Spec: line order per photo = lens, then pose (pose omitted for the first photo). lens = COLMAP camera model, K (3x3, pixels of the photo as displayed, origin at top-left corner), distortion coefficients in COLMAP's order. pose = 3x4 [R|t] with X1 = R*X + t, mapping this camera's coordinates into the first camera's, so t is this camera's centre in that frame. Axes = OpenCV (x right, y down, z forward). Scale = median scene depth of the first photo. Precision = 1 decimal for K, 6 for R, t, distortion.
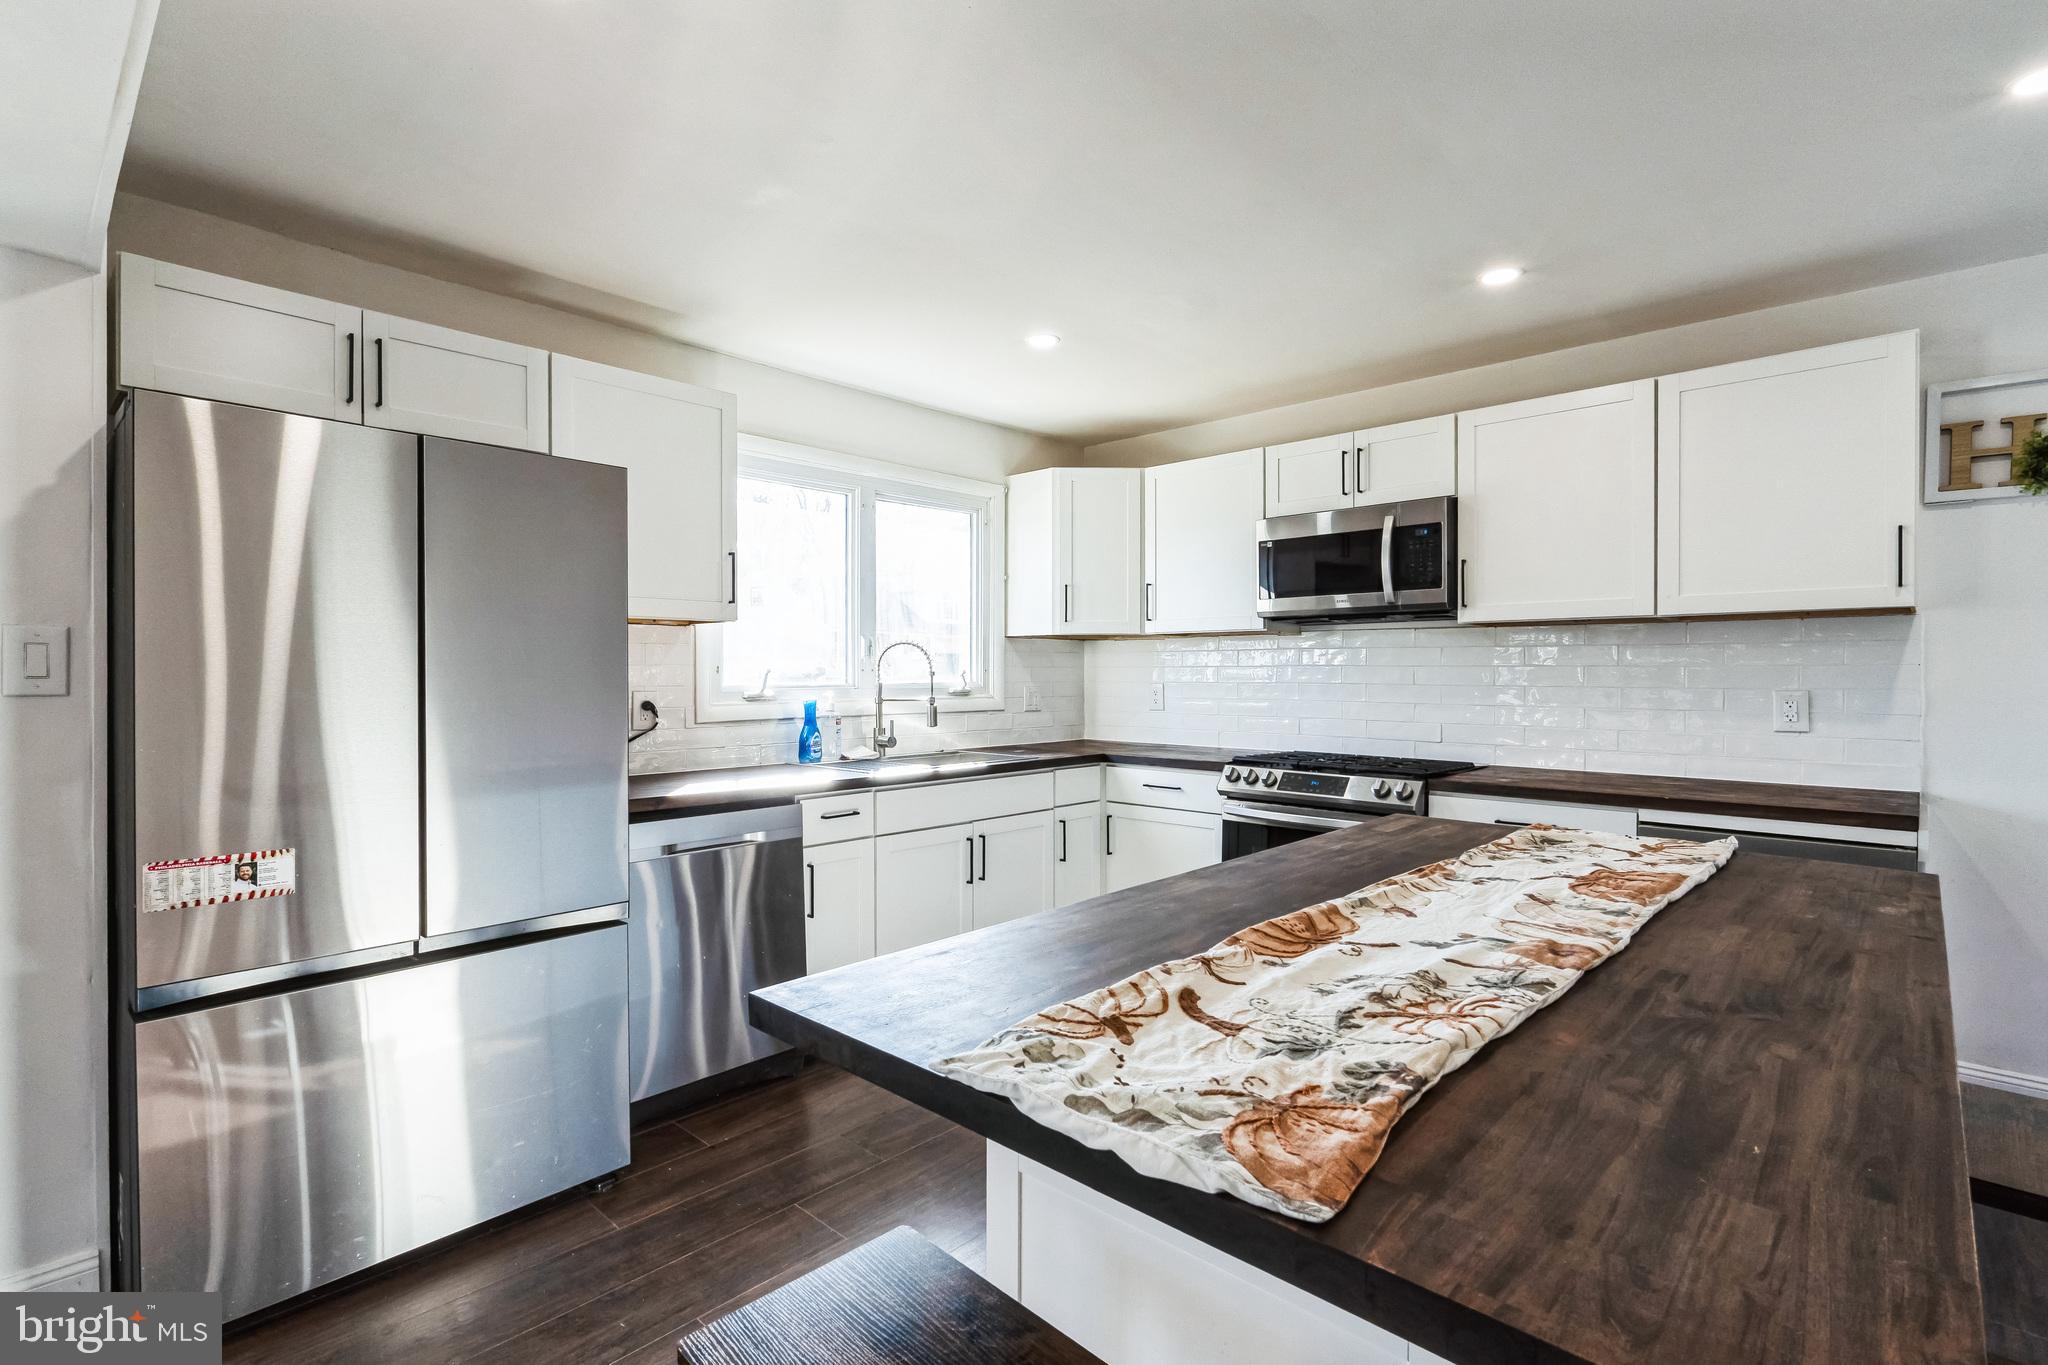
lens RADIAL K [[958.3, 0, 1030.5], [0, 958.3, 682.5], [0, 0, 1]] dist [-0.001146, 0.000367]
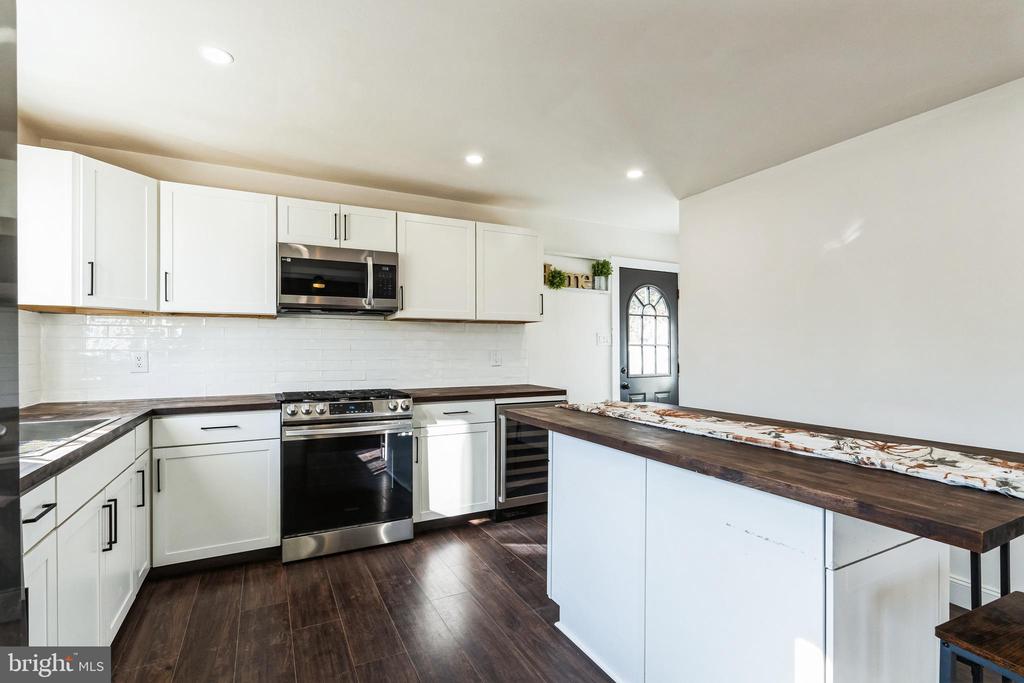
lens RADIAL K [[479.1, 0, 513.4], [0, 479.1, 343.4], [0, 0, 1]] dist [-0.001146, 0.000367]
pose [[0.340358, 0.006376, 0.940274, -0.375510], [0.009695, 0.999900, -0.010290, 0.002924], [-0.940246, 0.012618, 0.340262, 0.416410]]
